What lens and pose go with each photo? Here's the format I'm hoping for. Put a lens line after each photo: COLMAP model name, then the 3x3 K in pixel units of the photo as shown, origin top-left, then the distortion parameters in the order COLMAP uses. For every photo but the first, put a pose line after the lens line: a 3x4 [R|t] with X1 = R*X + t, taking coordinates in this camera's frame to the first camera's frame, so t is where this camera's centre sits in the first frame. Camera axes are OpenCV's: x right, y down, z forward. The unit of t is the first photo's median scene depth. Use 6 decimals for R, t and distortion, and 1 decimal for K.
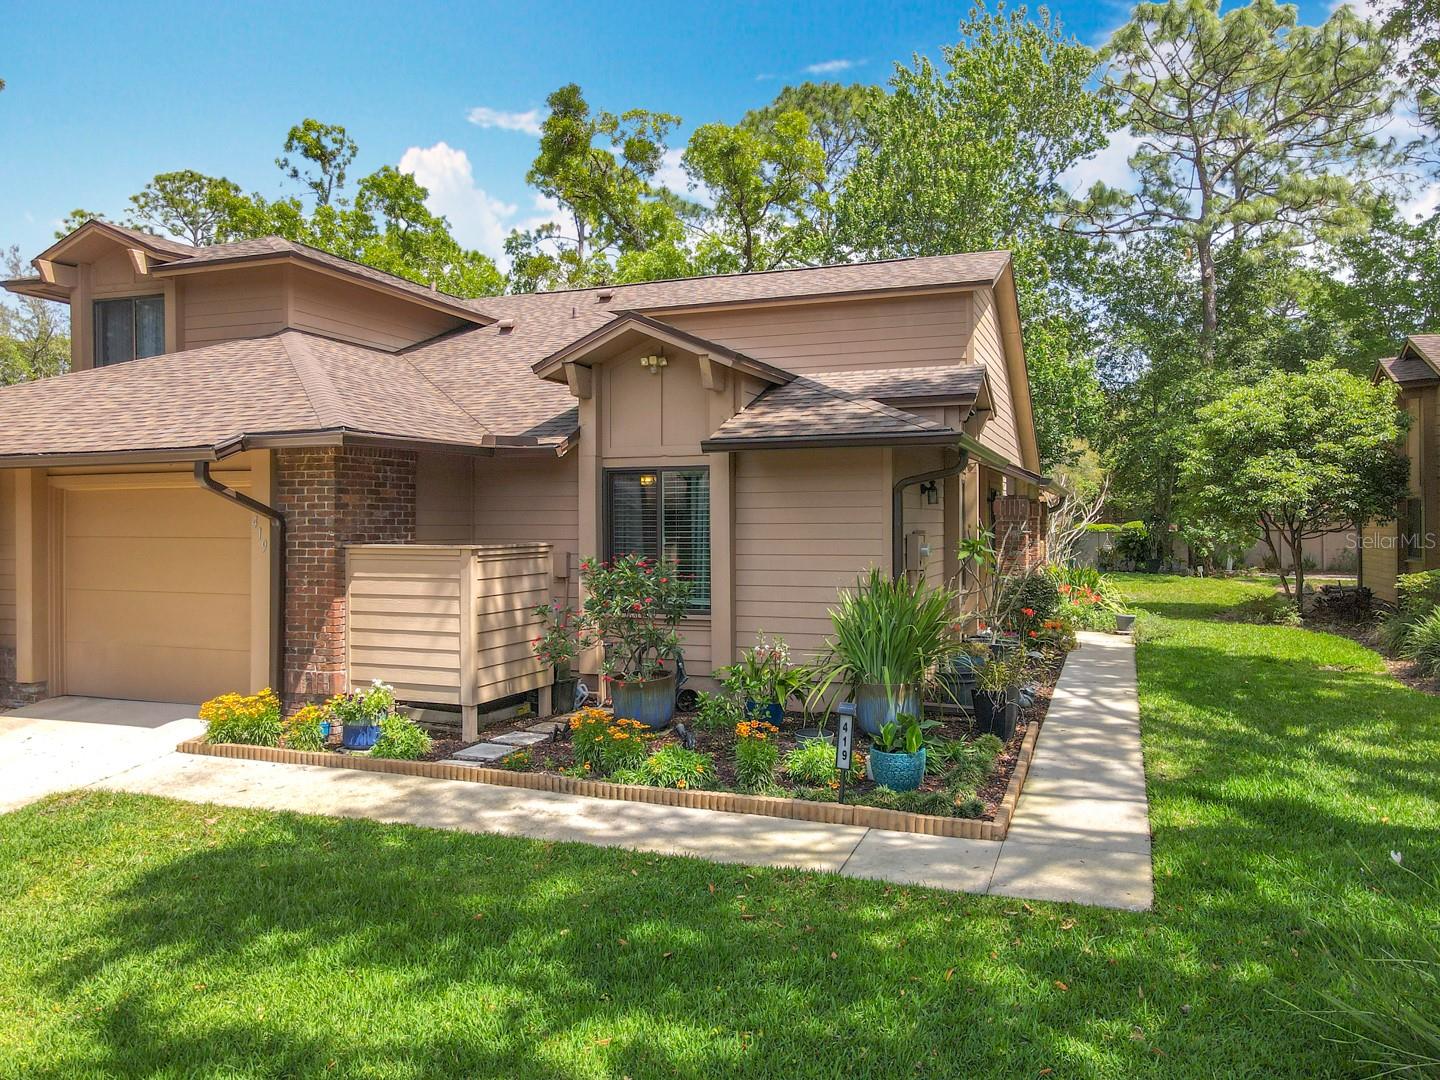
lens RADIAL K [[1068.3, 0, 708.5], [0, 1068.3, 532.6], [0, 0, 1]] dist [0.015960, 0.024261]
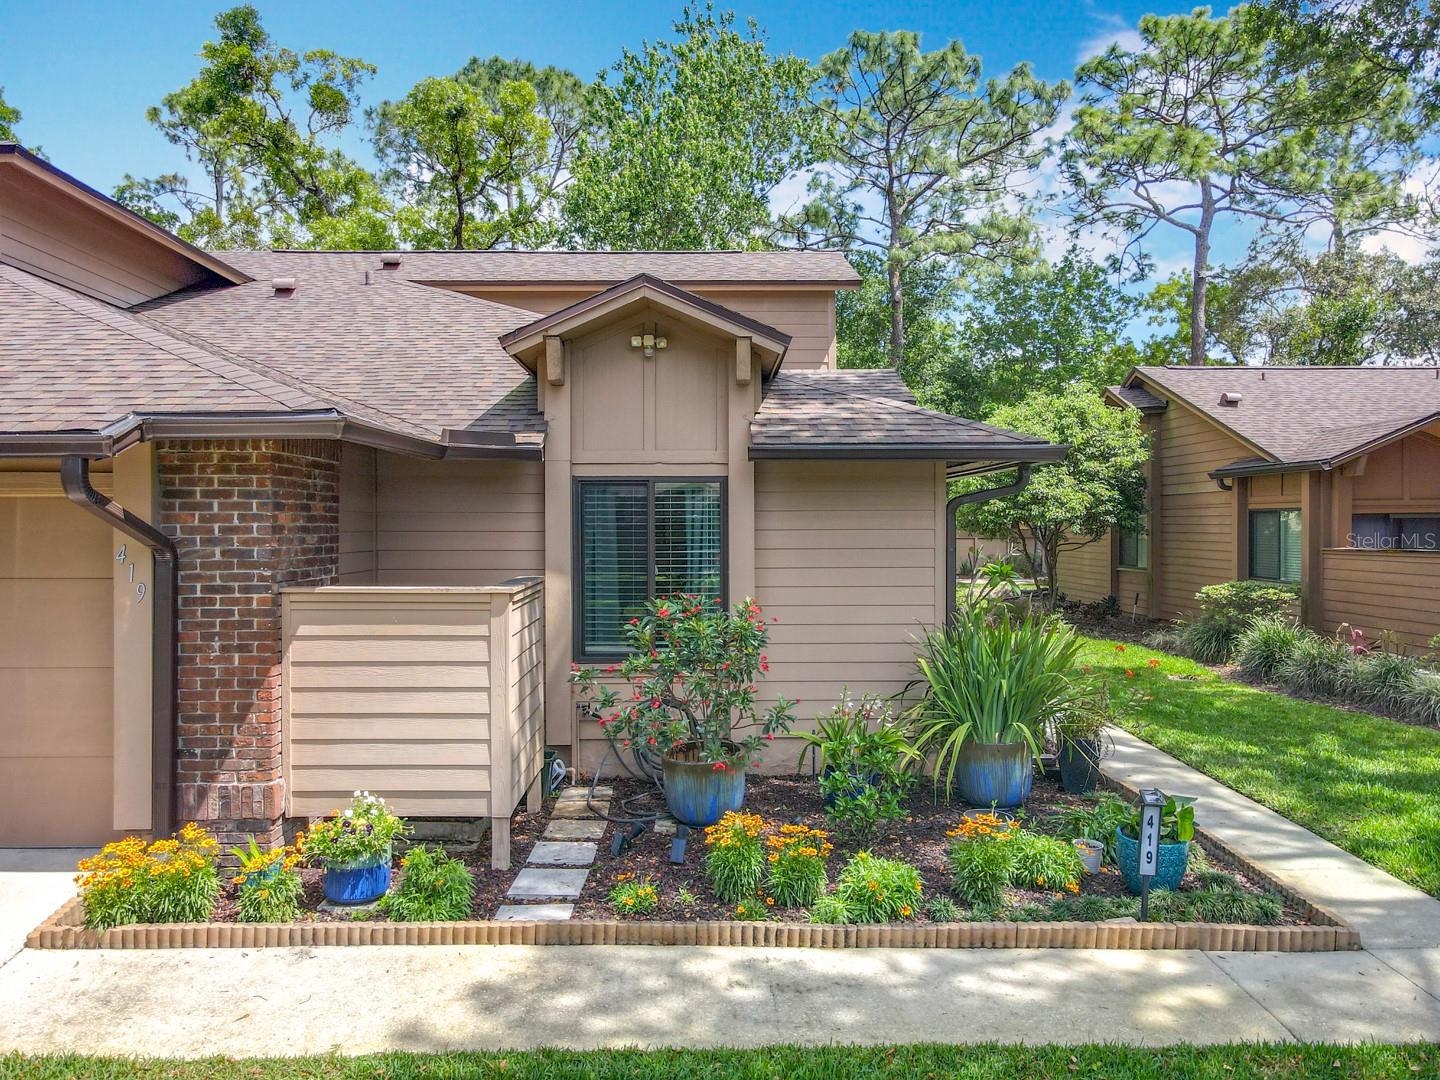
lens RADIAL K [[1068.3, 0, 707.6], [0, 1068.3, 542.4], [0, 0, 1]] dist [0.015960, 0.024261]
pose [[0.929434, -0.005235, 0.368952, -0.205833], [0.003483, 0.999979, 0.005415, -0.011823], [-0.368973, -0.003748, 0.929432, 0.175061]]
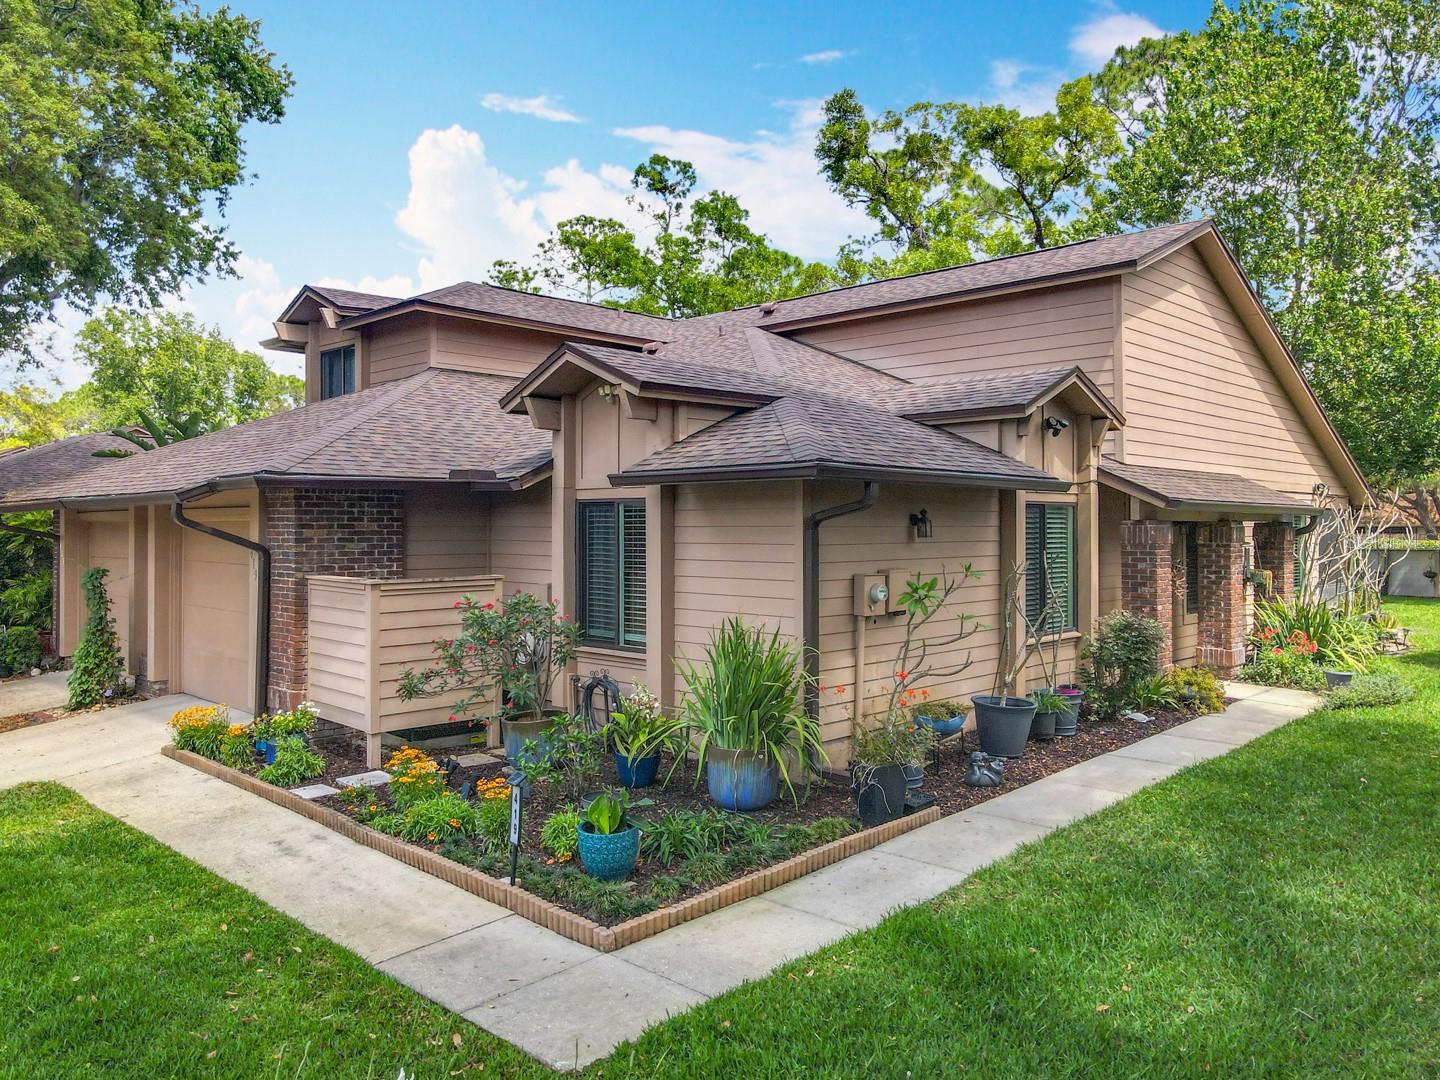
lens RADIAL K [[1068.3, 0, 714.9], [0, 1068.3, 537.6], [0, 0, 1]] dist [0.015960, 0.024261]
pose [[0.919634, 0.006078, -0.392729, 0.289175], [-0.004169, 0.999975, 0.005715, -0.021641], [0.392754, -0.003619, 0.919637, 0.093656]]
